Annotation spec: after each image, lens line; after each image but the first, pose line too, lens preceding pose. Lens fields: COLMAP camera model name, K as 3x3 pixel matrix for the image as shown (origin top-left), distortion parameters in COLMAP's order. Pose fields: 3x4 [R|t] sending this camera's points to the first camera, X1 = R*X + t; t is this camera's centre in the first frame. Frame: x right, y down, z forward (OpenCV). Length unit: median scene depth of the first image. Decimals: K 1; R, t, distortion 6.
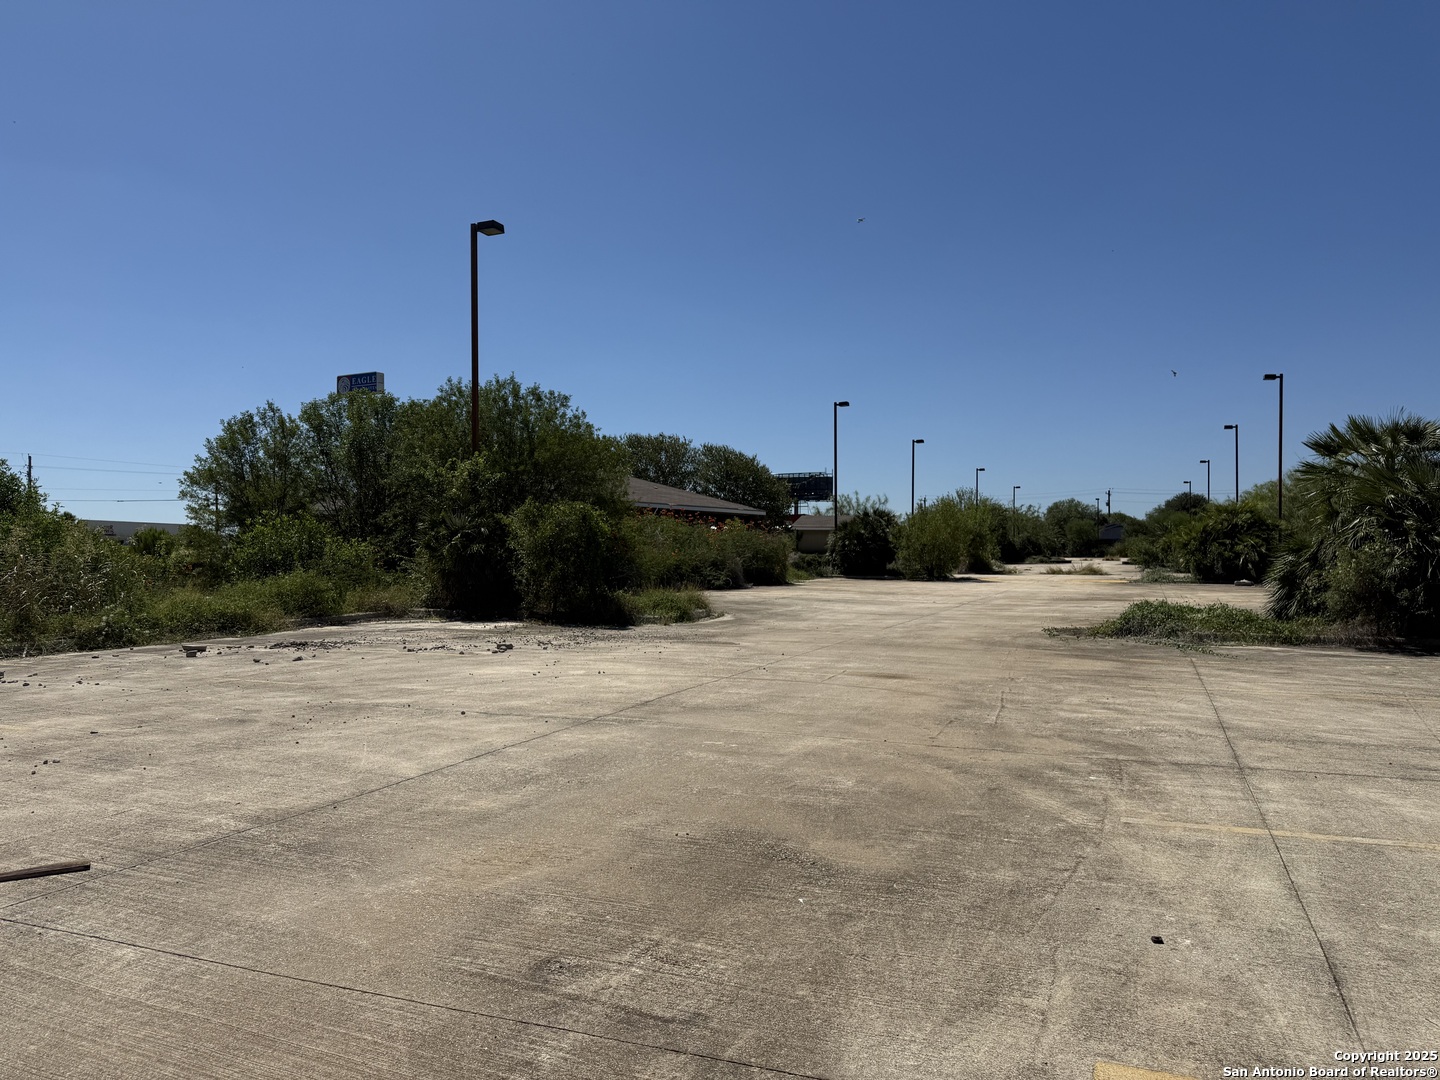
lens RADIAL K [[1058.3, 0, 720.0], [0, 1058.3, 540.0], [0, 0, 1]] dist [0.090900, -0.096271]
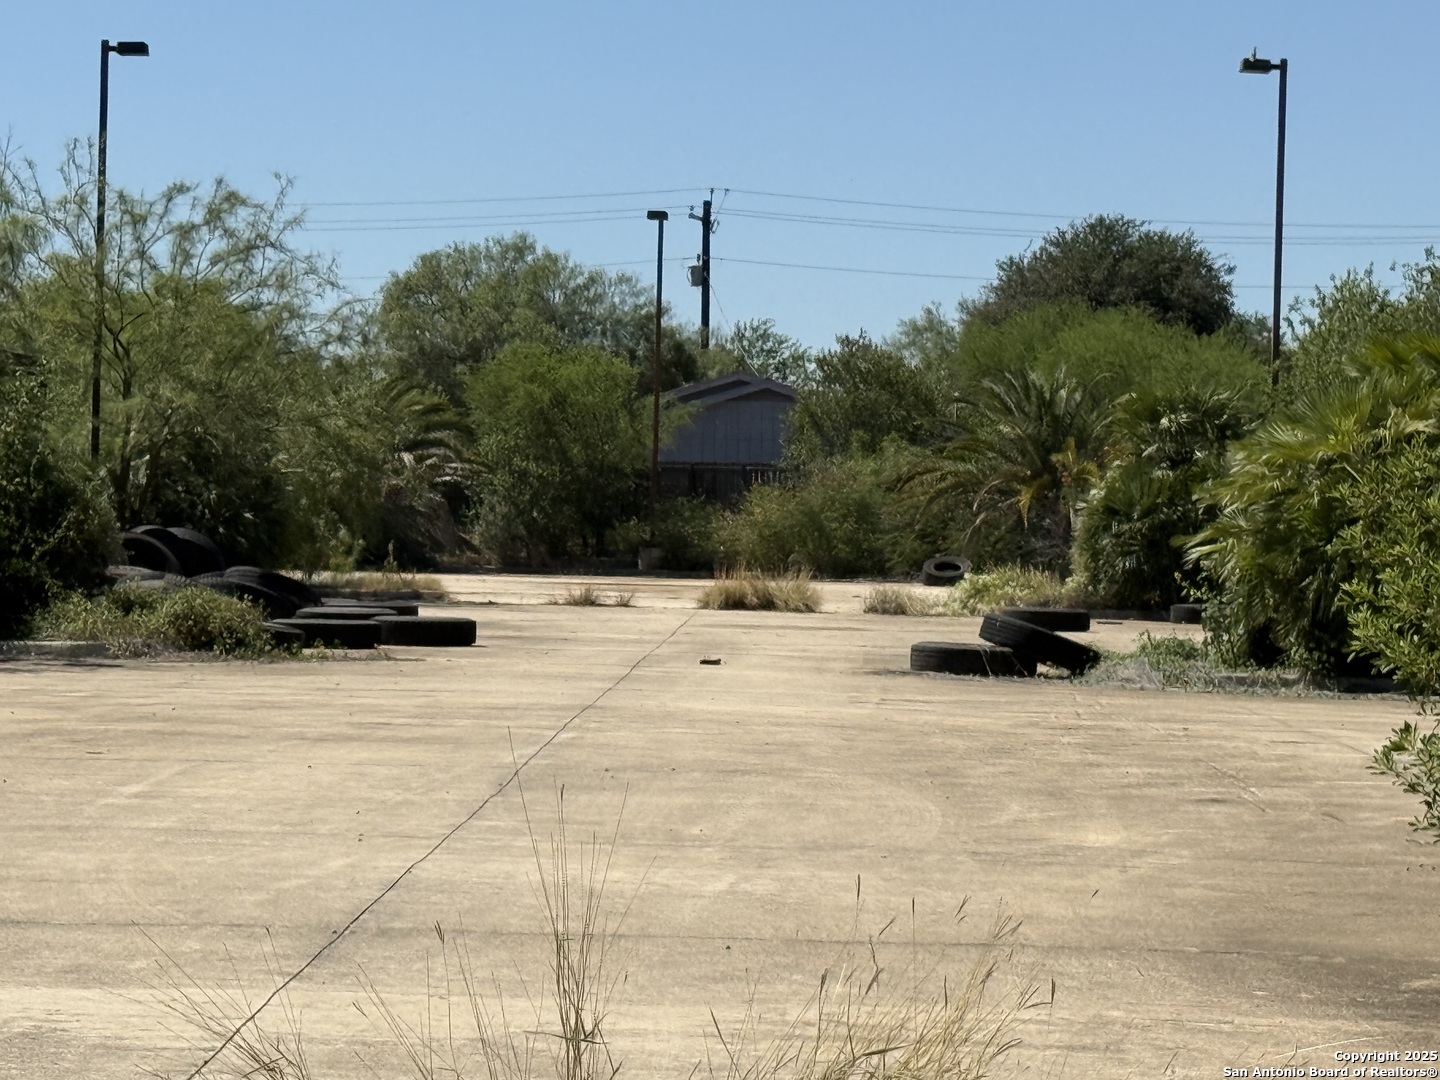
lens RADIAL K [[4404.4, 0, 720.0], [0, 4404.4, 540.0], [0, 0, 1]] dist [-0.013309, -0.054692]
pose [[0.935638, 0.016718, 0.352566, 0.120642], [-0.022443, 0.999674, 0.012157, 0.002439], [-0.352248, -0.019287, 0.935708, 0.351658]]
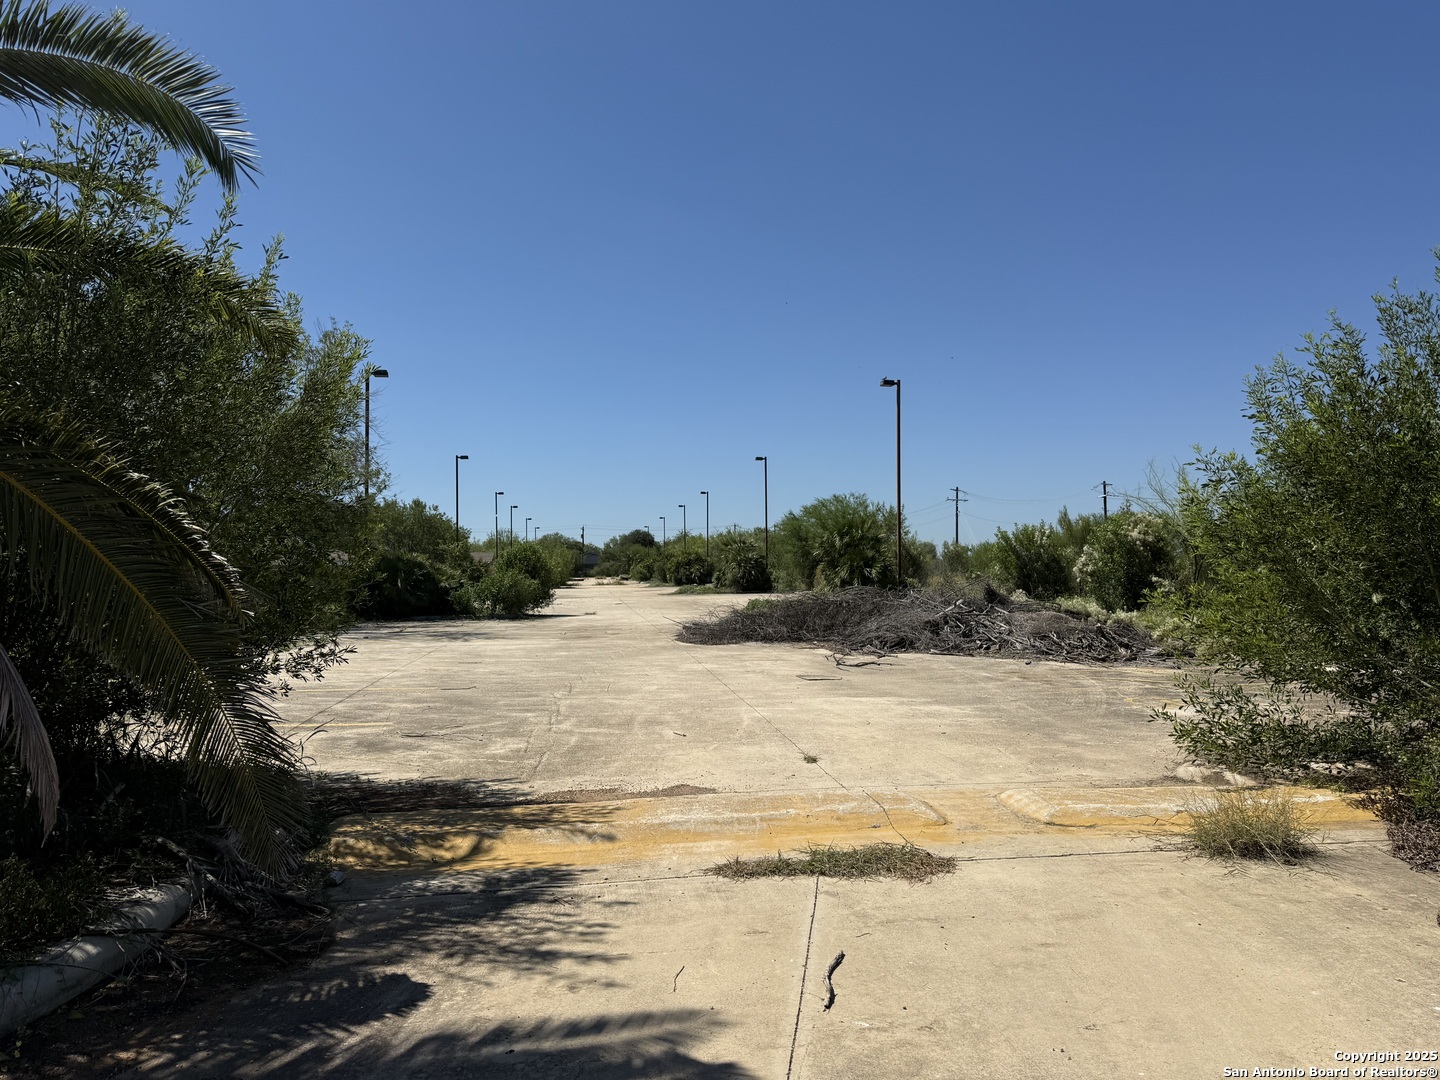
lens RADIAL K [[1058.3, 0, 720.0], [0, 1058.3, 540.0], [0, 0, 1]] dist [0.090900, -0.096271]
pose [[0.873344, 0.004486, 0.487083, -0.149958], [0.006242, 0.999772, -0.020400, -0.002762], [-0.487063, 0.020857, 0.873117, -0.264701]]
